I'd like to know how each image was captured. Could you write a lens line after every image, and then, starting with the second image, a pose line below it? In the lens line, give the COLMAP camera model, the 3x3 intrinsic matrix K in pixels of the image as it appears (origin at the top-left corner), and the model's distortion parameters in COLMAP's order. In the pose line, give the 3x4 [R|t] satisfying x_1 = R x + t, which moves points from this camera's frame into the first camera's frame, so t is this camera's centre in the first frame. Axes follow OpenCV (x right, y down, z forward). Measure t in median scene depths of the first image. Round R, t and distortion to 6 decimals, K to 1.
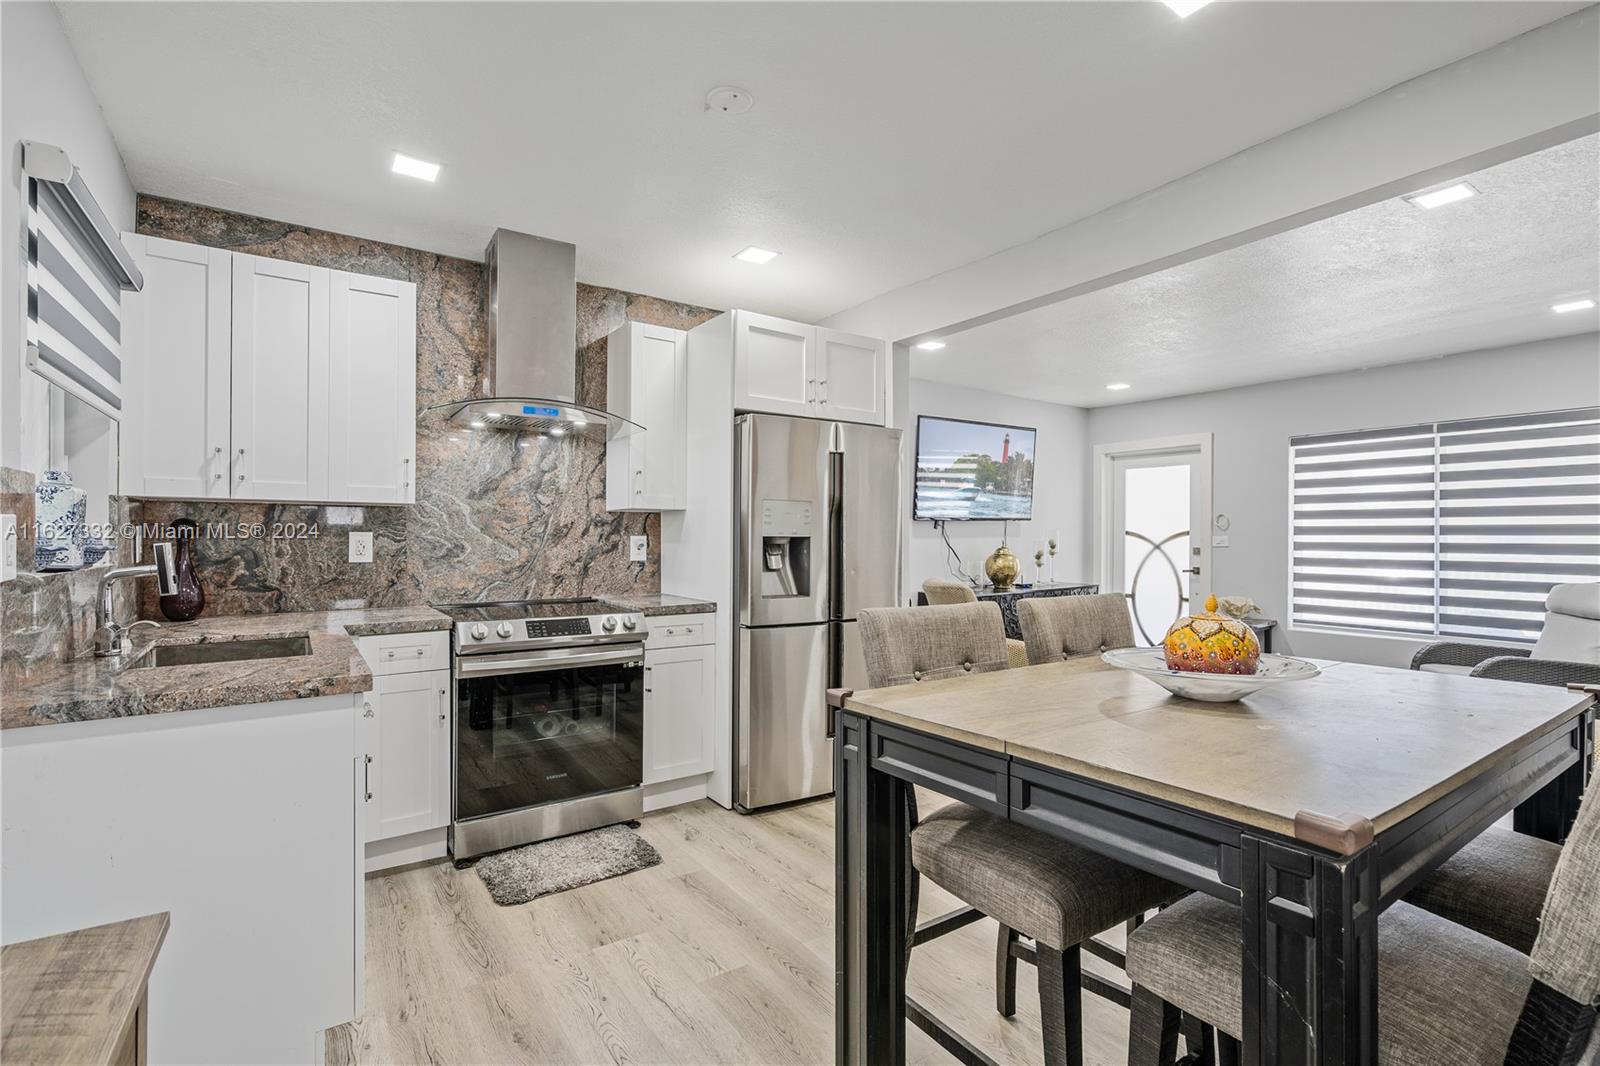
lens RADIAL K [[729.6, 0, 798.5], [0, 729.6, 537.5], [0, 0, 1]] dist [-0.005961, 0.005557]
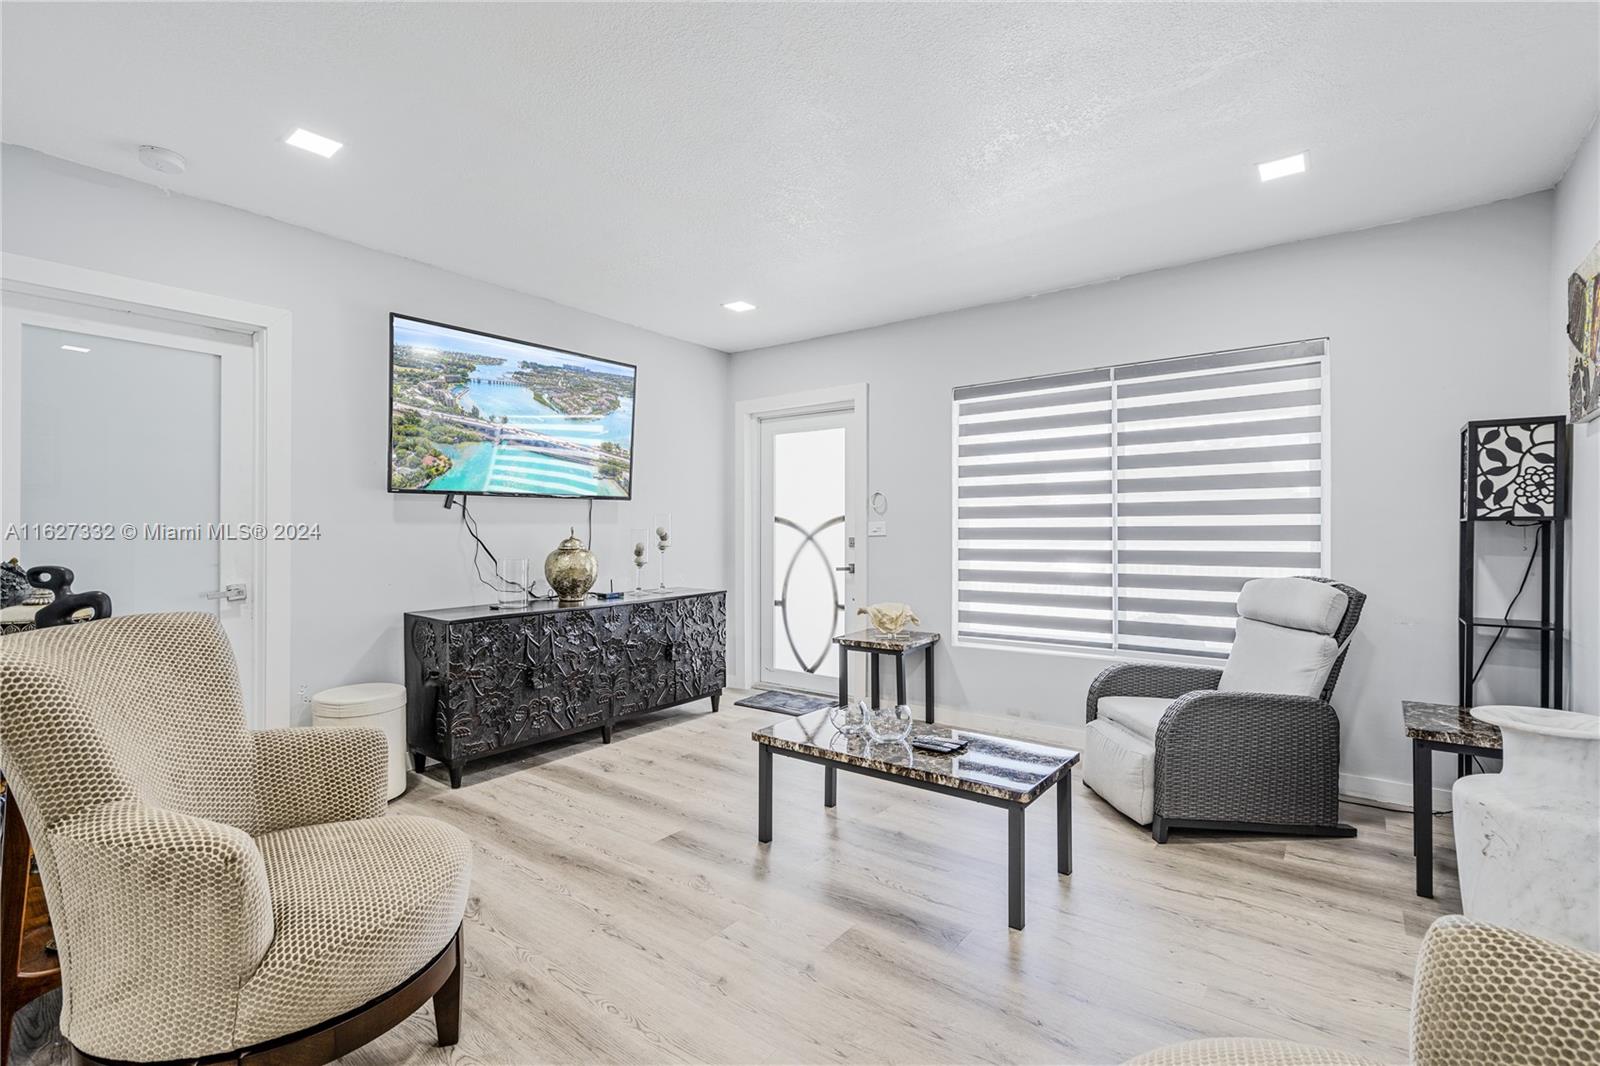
lens RADIAL K [[729.6, 0, 798.5], [0, 729.6, 537.5], [0, 0, 1]] dist [-0.005961, 0.005557]
pose [[0.950882, -0.004791, 0.309516, 0.271139], [0.004957, 0.999988, 0.000251, 0.013663], [-0.309513, 0.001296, 0.950894, 0.314388]]
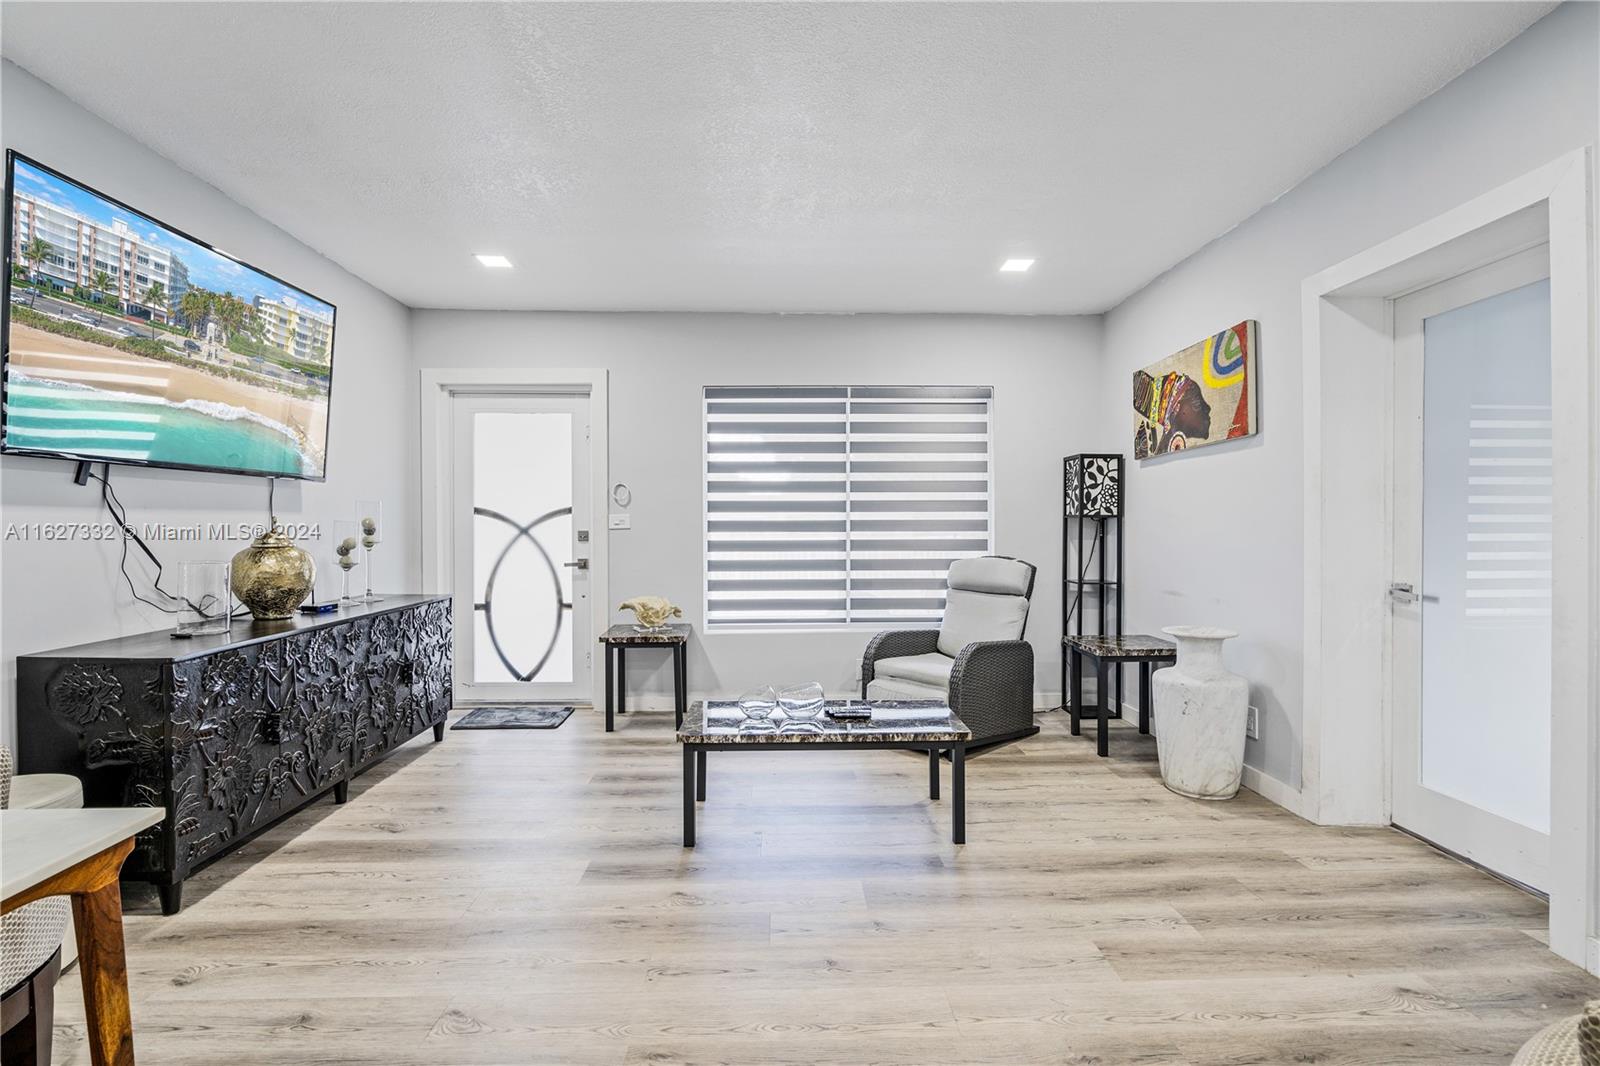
lens RADIAL K [[729.6, 0, 798.5], [0, 729.6, 537.5], [0, 0, 1]] dist [-0.005961, 0.005557]
pose [[0.542986, -0.014087, 0.839624, 0.068331], [0.008945, 0.999900, 0.010991, 0.014781], [-0.839694, 0.001543, 0.543057, 0.458194]]
